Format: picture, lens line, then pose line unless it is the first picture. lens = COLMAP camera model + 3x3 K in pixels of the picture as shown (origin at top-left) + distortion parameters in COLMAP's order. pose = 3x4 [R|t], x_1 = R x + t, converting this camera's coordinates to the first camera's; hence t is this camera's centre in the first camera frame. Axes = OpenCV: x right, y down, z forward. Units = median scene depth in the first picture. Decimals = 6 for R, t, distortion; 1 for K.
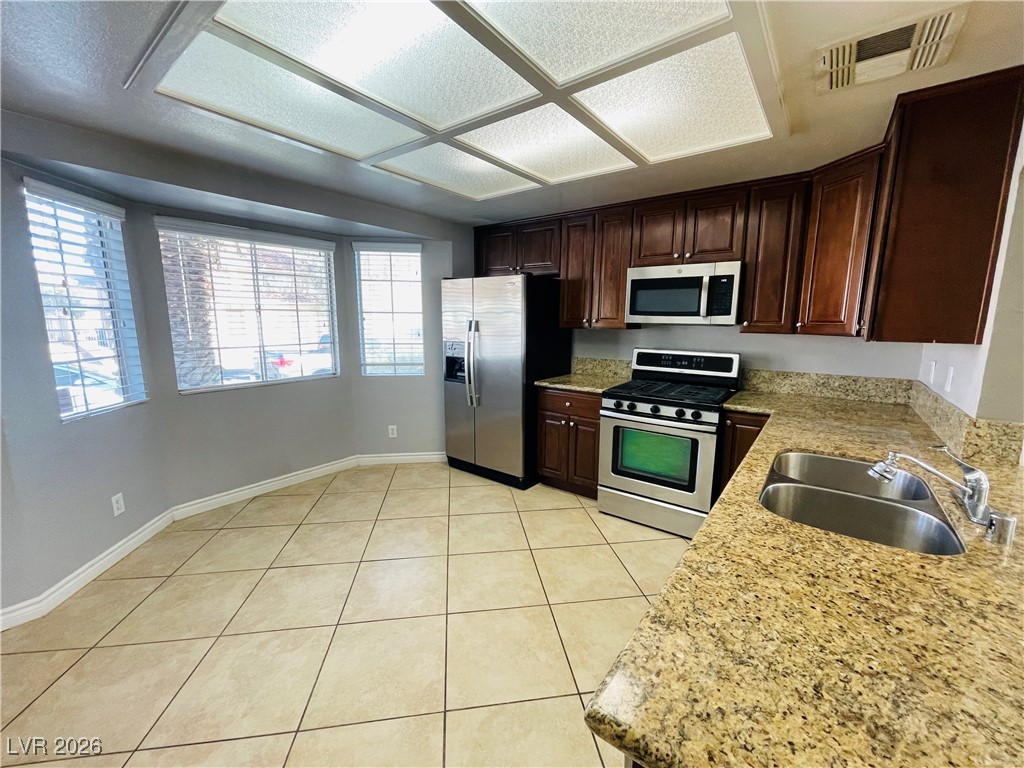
lens RADIAL K [[410.9, 0, 513.0], [0, 410.9, 386.2], [0, 0, 1]] dist [0.000430, -0.002838]
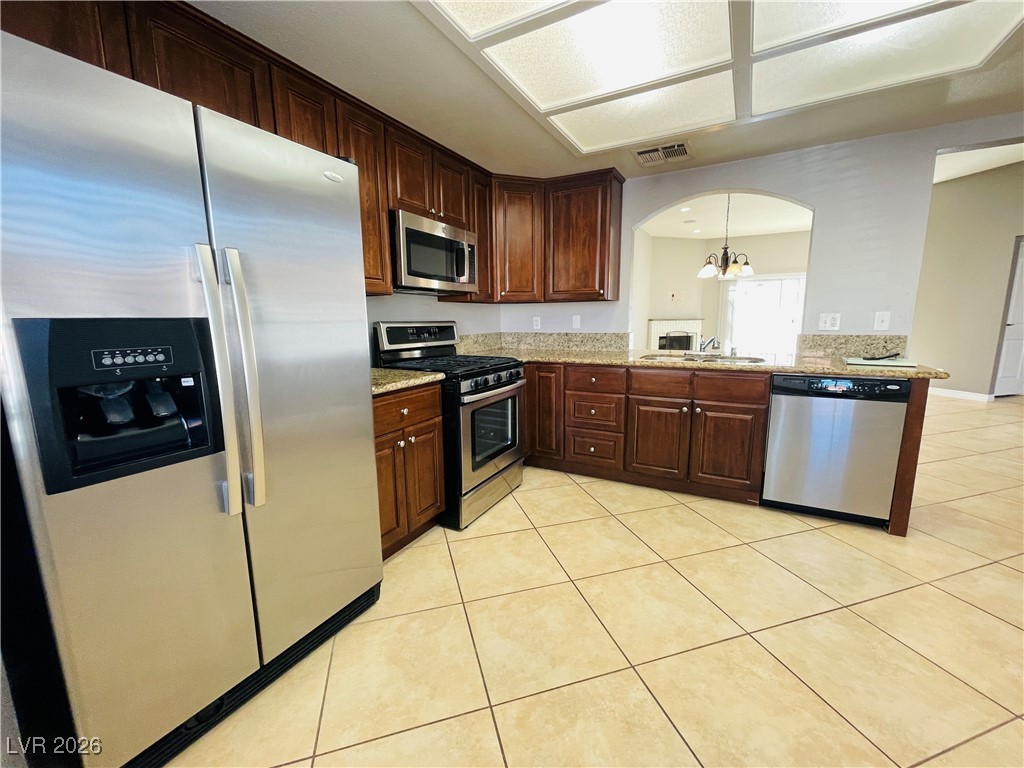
lens RADIAL K [[414.1, 0, 513.7], [0, 414.1, 384.5], [0, 0, 1]] dist [-0.000858, -0.000092]
pose [[-0.144966, -0.162368, 0.976023, -0.554823], [0.171802, 0.967329, 0.186438, -0.094266], [-0.974407, 0.194710, -0.112335, 1.003749]]
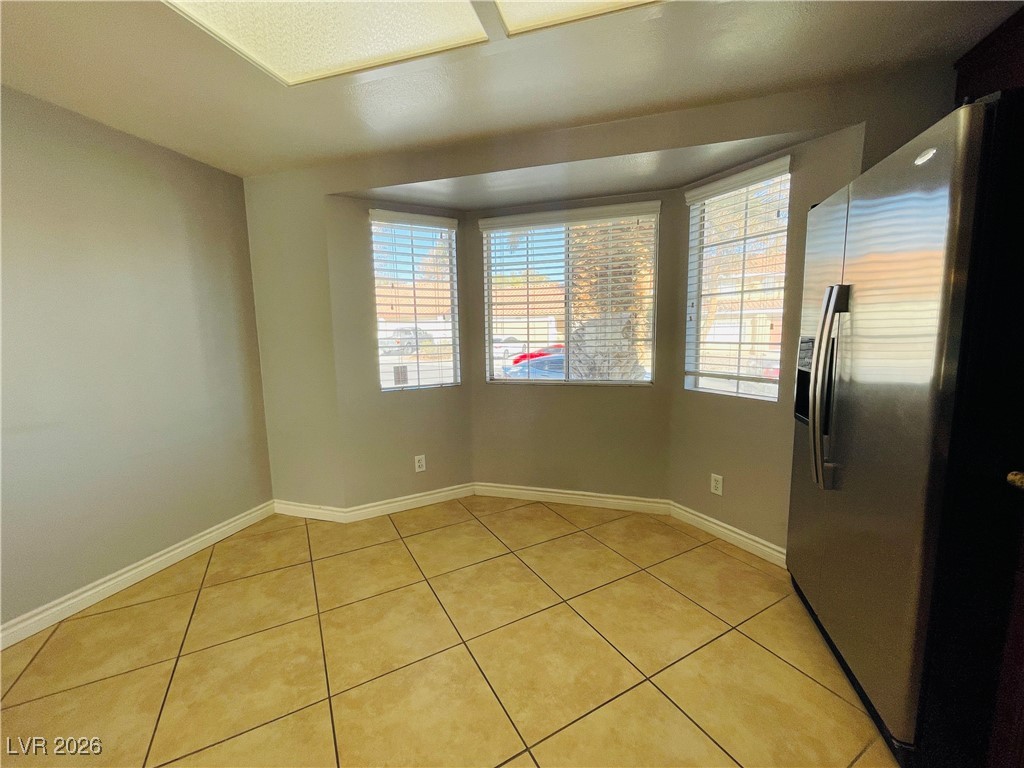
lens RADIAL K [[414.1, 0, 513.7], [0, 414.1, 384.5], [0, 0, 1]] dist [-0.000858, -0.000092]
pose [[0.358121, 0.105746, -0.927668, 0.224507], [-0.132806, 0.989232, 0.061495, -0.050758], [0.924182, 0.101177, 0.368309, 0.656353]]
